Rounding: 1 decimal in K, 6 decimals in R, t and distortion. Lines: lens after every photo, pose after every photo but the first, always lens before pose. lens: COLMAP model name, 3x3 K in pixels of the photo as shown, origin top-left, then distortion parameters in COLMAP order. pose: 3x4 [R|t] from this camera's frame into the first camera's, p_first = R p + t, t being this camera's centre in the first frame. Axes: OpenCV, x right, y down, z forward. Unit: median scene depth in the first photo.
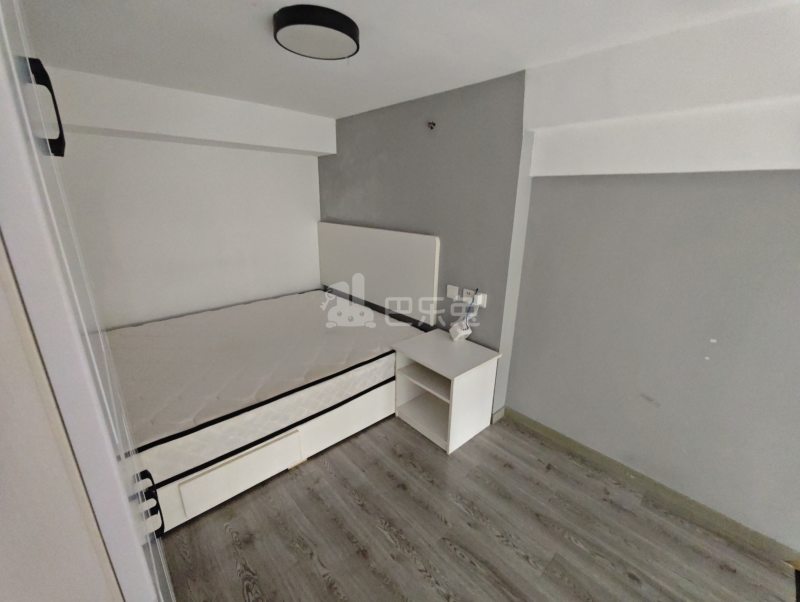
lens RADIAL K [[334.2, 0, 402.3], [0, 334.2, 298.2], [0, 0, 1]] dist [-0.000551, 0.000172]
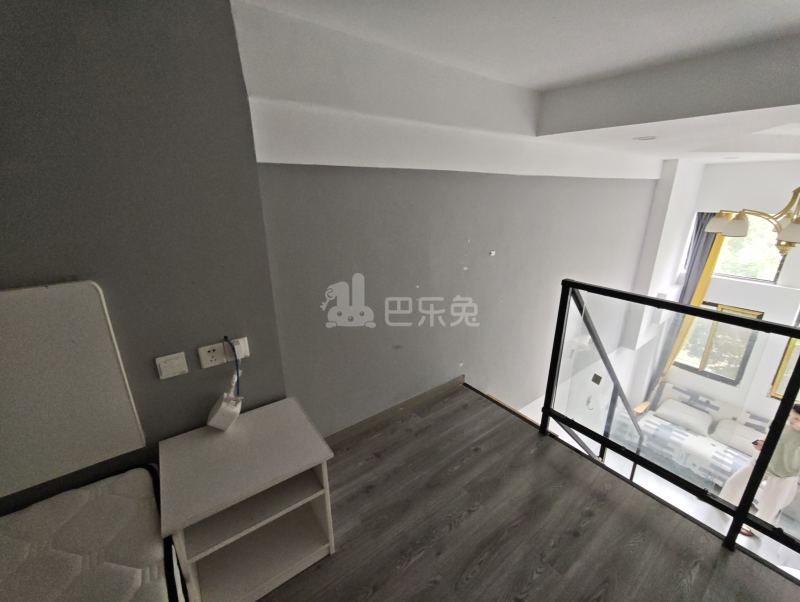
lens RADIAL K [[334.2, 0, 402.3], [0, 334.2, 298.2], [0, 0, 1]] dist [-0.000551, 0.000172]
pose [[0.104376, -0.319896, 0.941686, -0.409962], [0.294542, 0.914323, 0.277954, -0.222987], [-0.949921, 0.248354, 0.189657, 0.691563]]
